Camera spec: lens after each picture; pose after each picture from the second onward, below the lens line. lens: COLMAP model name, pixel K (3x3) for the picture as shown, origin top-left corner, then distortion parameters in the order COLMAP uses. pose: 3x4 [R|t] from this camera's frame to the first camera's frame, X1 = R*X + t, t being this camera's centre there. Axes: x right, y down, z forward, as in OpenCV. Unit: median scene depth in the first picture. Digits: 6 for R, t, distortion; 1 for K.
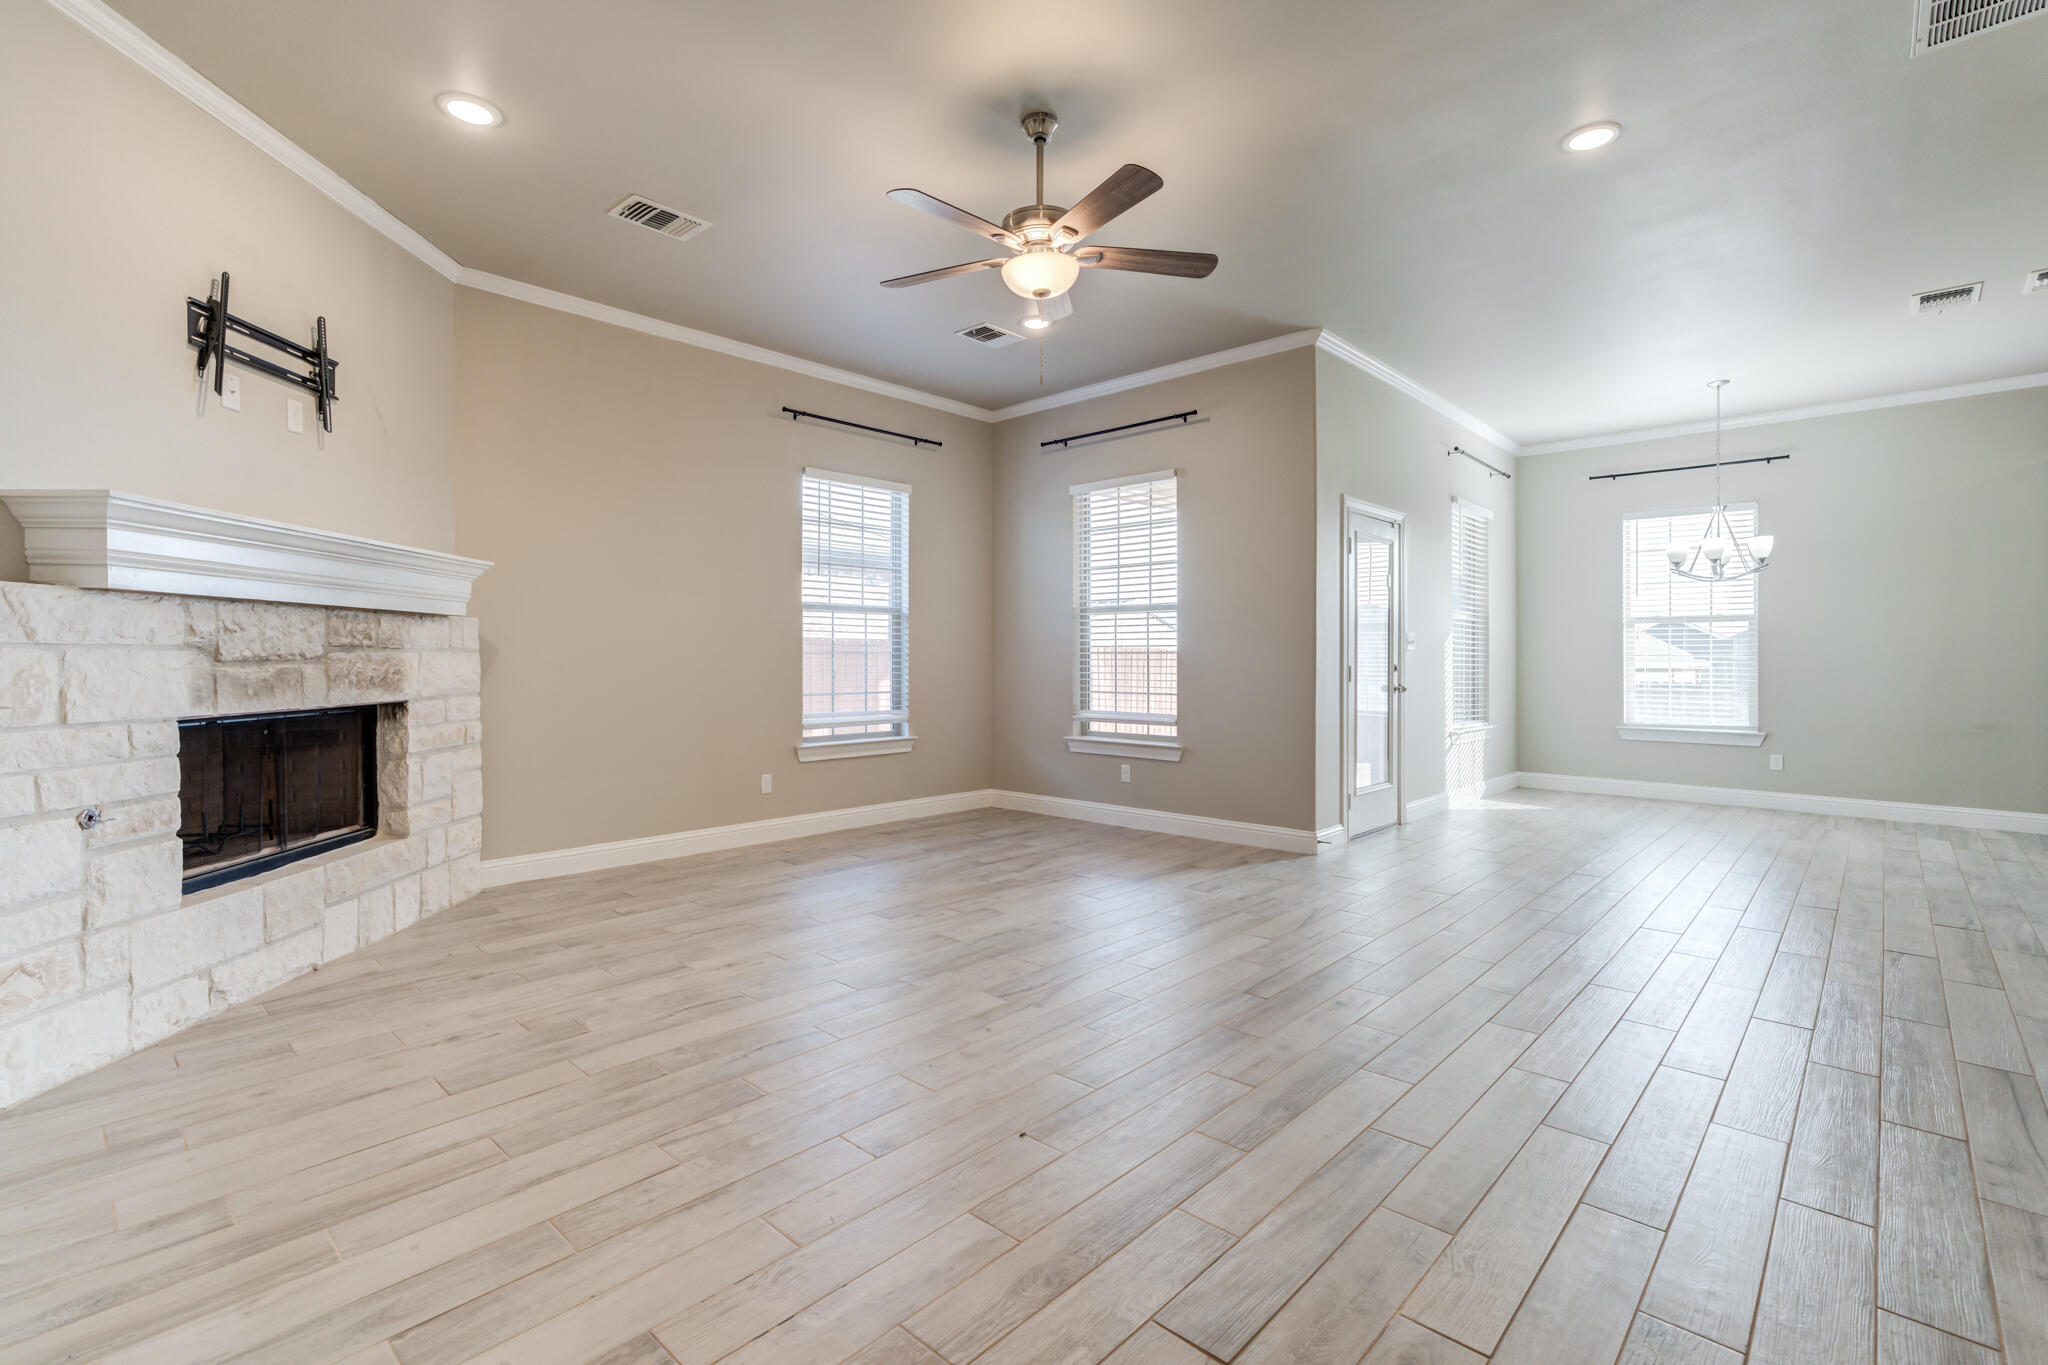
lens RADIAL K [[930.8, 0, 1019.6], [0, 930.8, 679.0], [0, 0, 1]] dist [-0.020828, 0.020492]
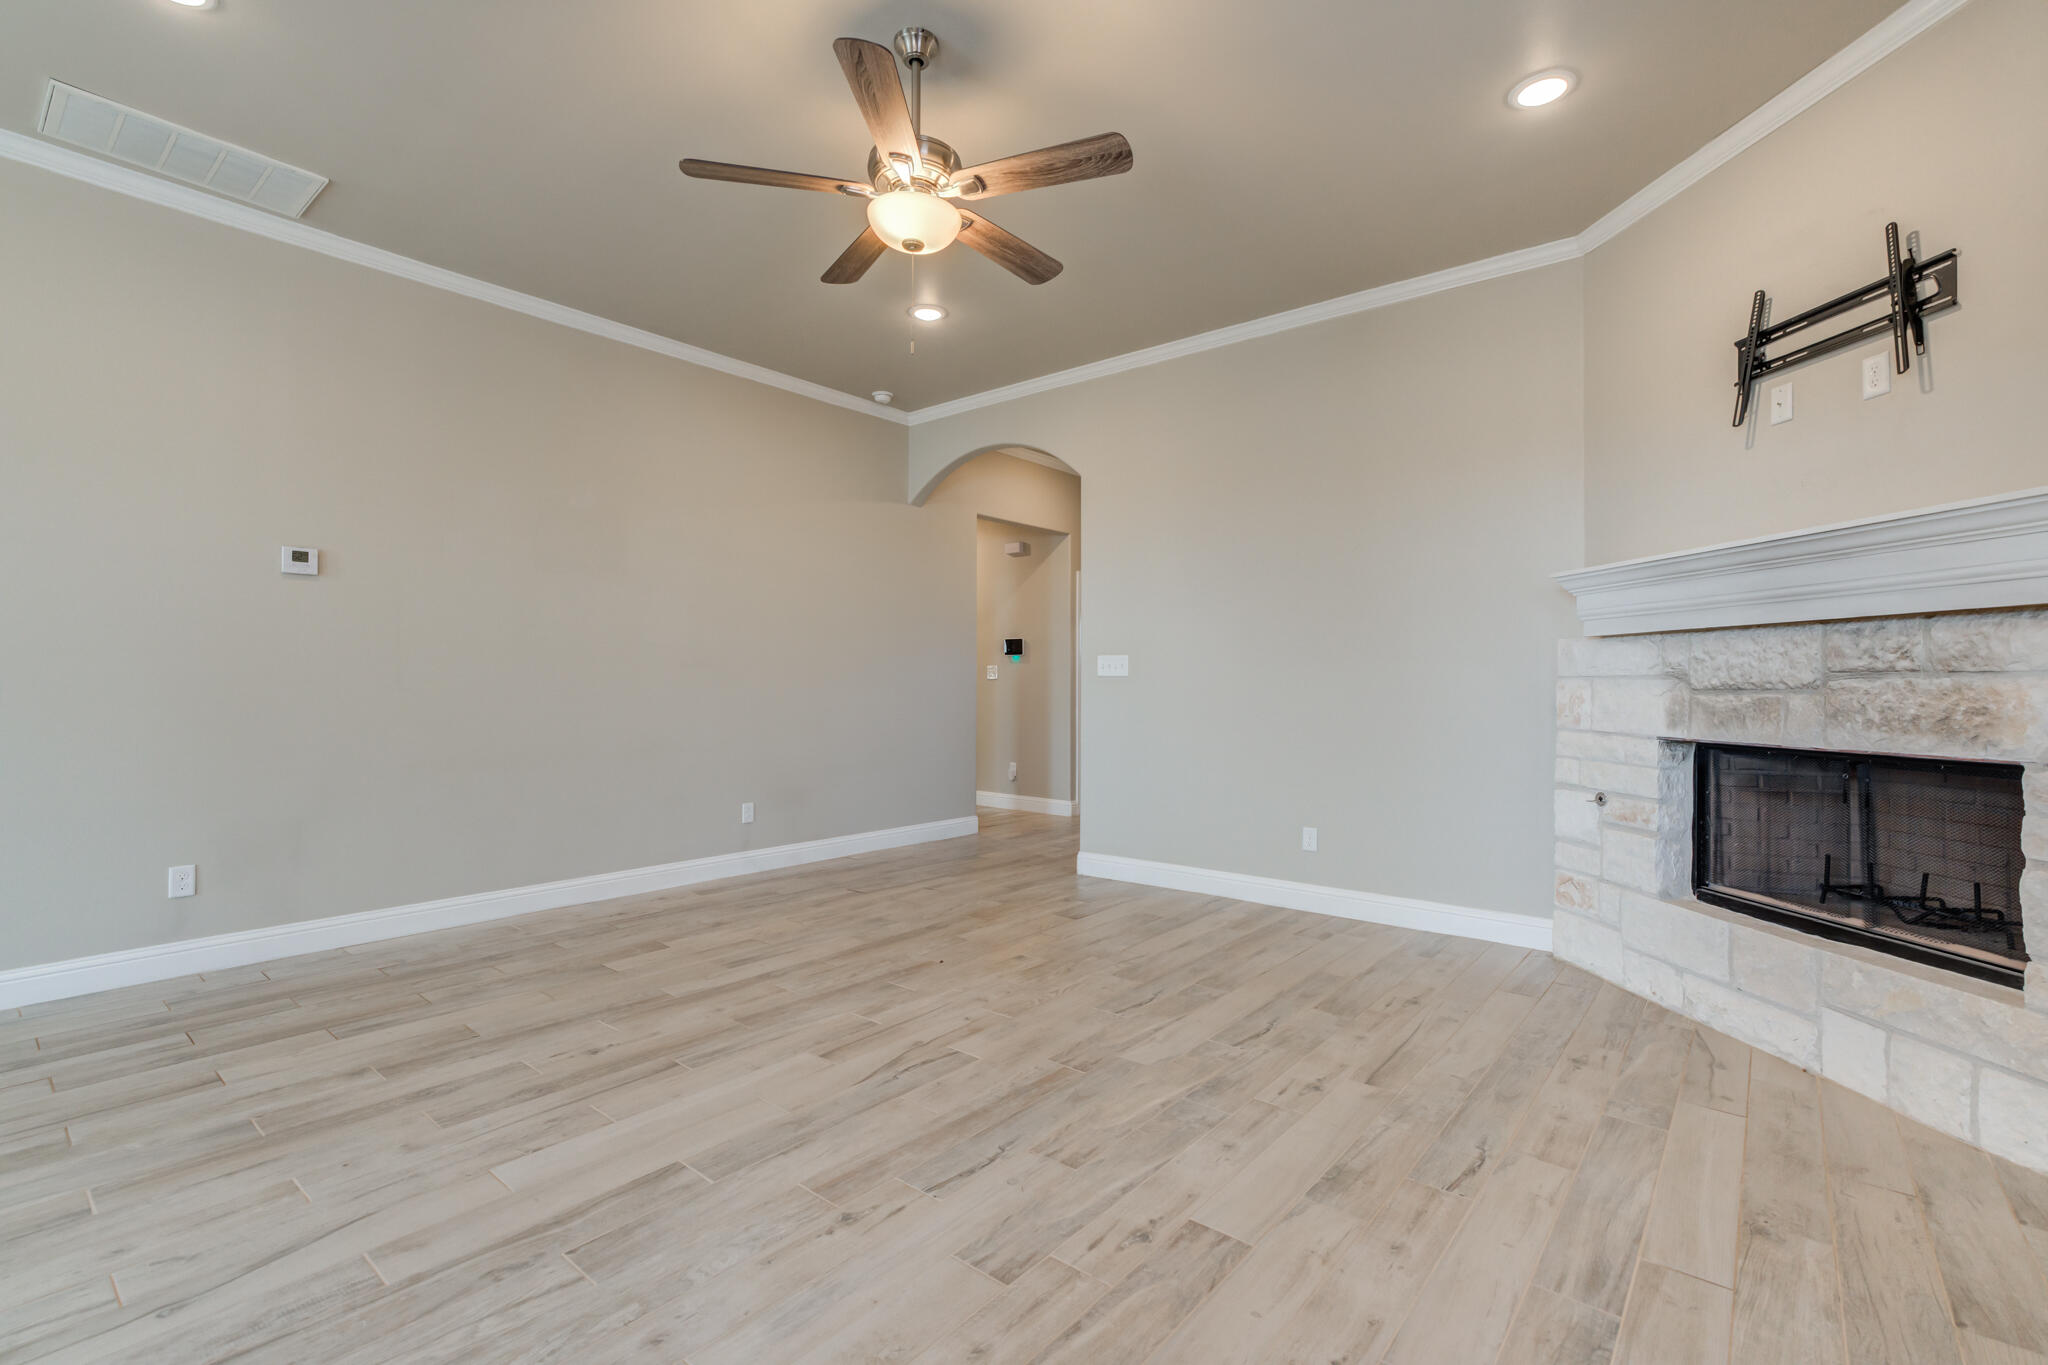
lens RADIAL K [[925.8, 0, 1020.1], [0, 925.8, 683.4], [0, 0, 1]] dist [-0.015668, 0.014277]
pose [[-0.997975, -0.003863, -0.063497, -0.018150], [-0.005474, 0.999667, 0.025208, -0.037283], [0.063379, 0.025505, -0.997664, 1.555860]]
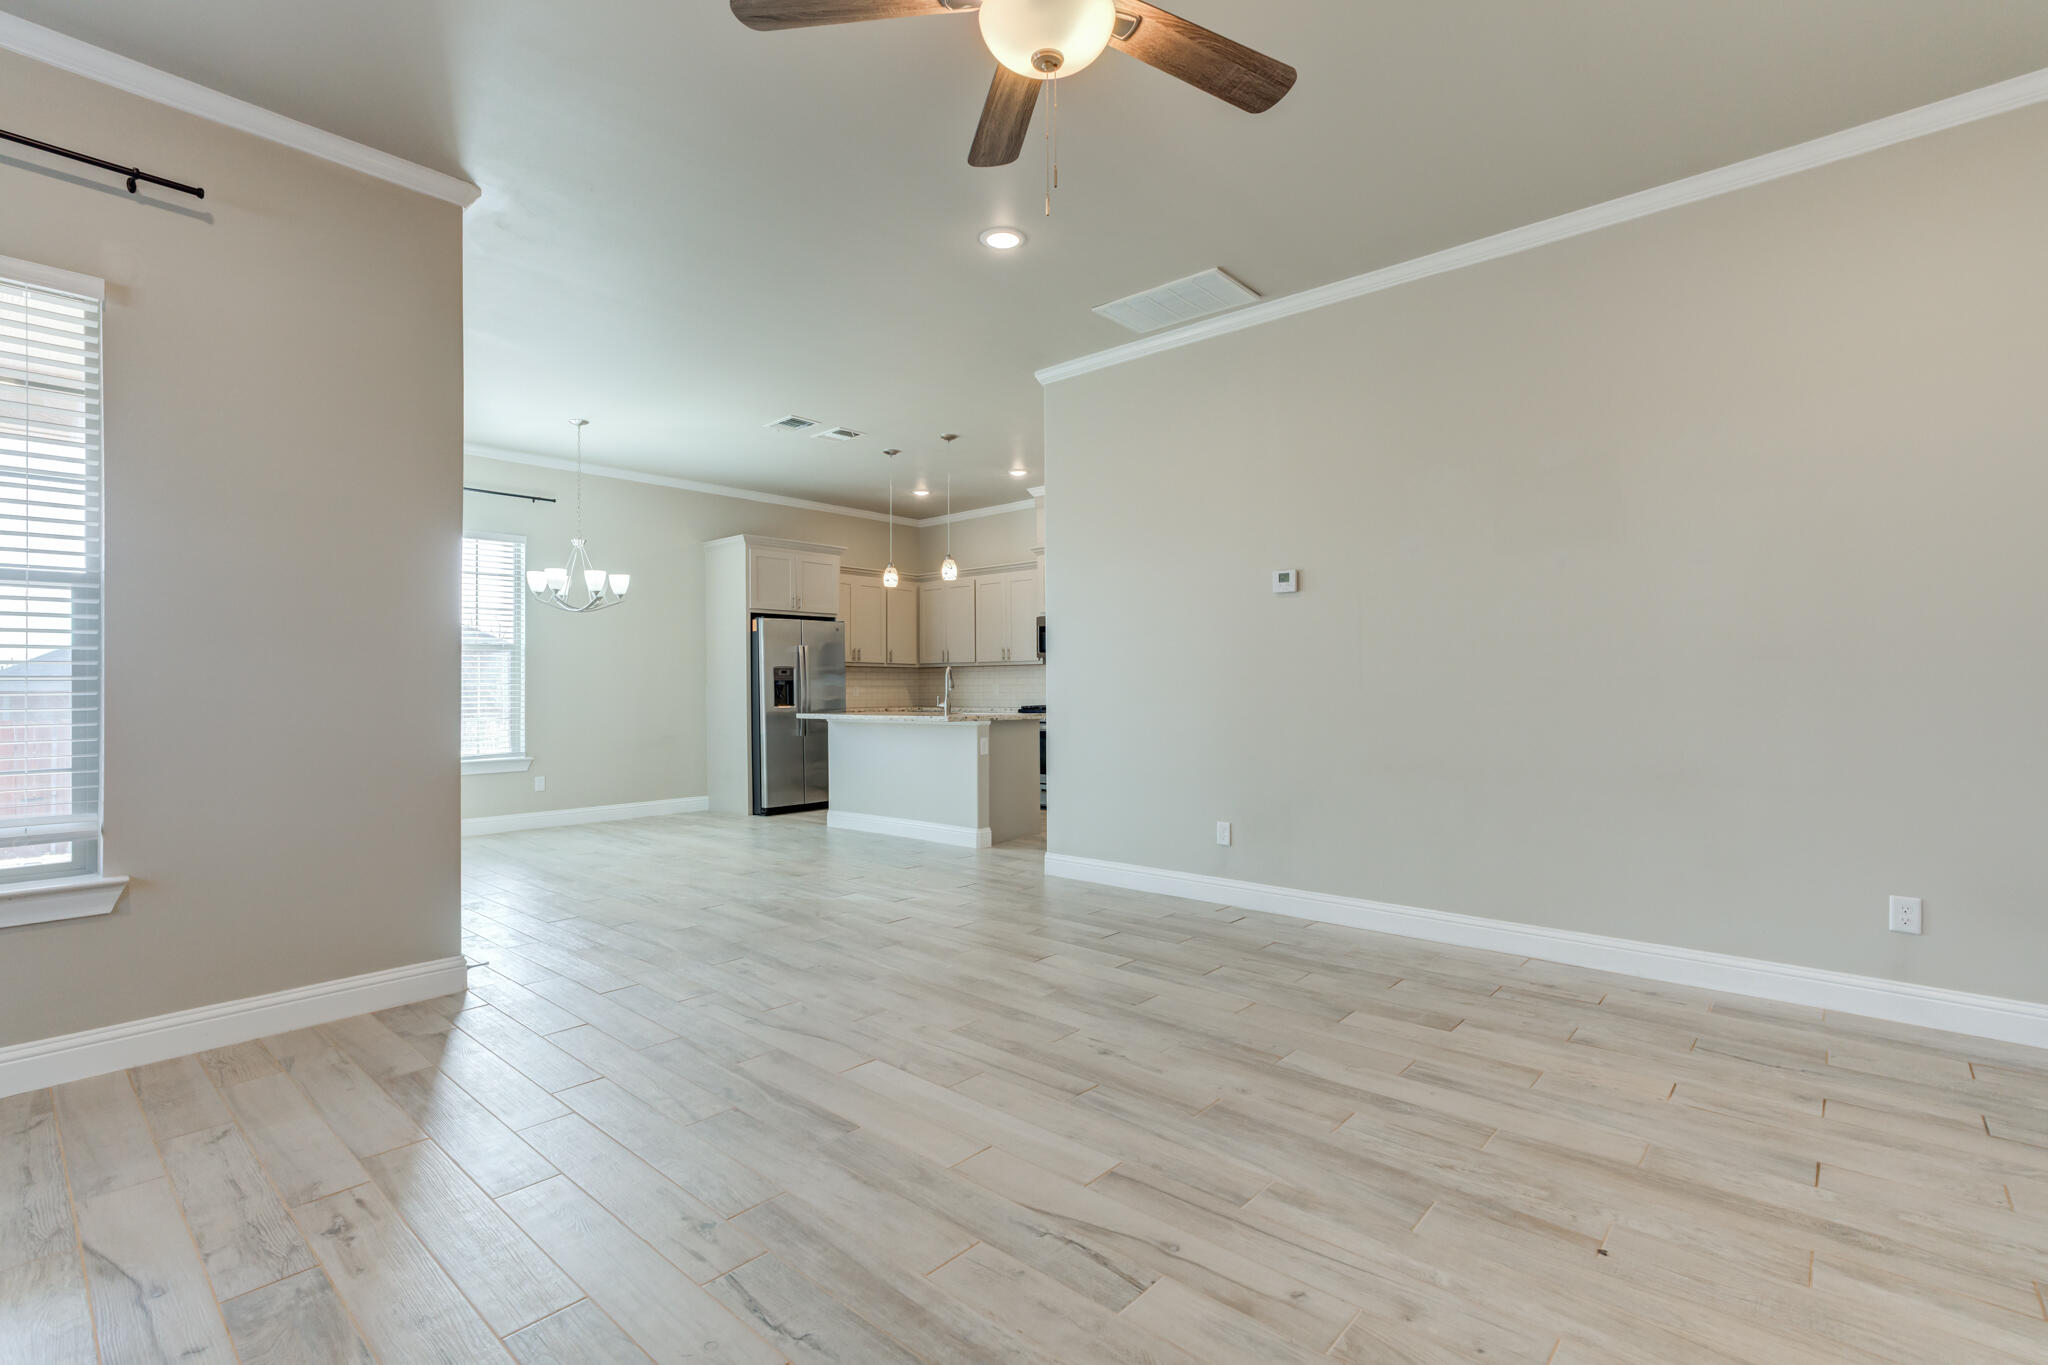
lens RADIAL K [[932.1, 0, 1025.0], [0, 932.1, 702.2], [0, 0, 1]] dist [-0.018341, 0.012943]
pose [[-0.030451, -0.017918, 0.999376, -0.458349], [0.028034, 0.999431, 0.018773, -0.014924], [-0.999143, 0.028588, -0.029932, 0.878655]]
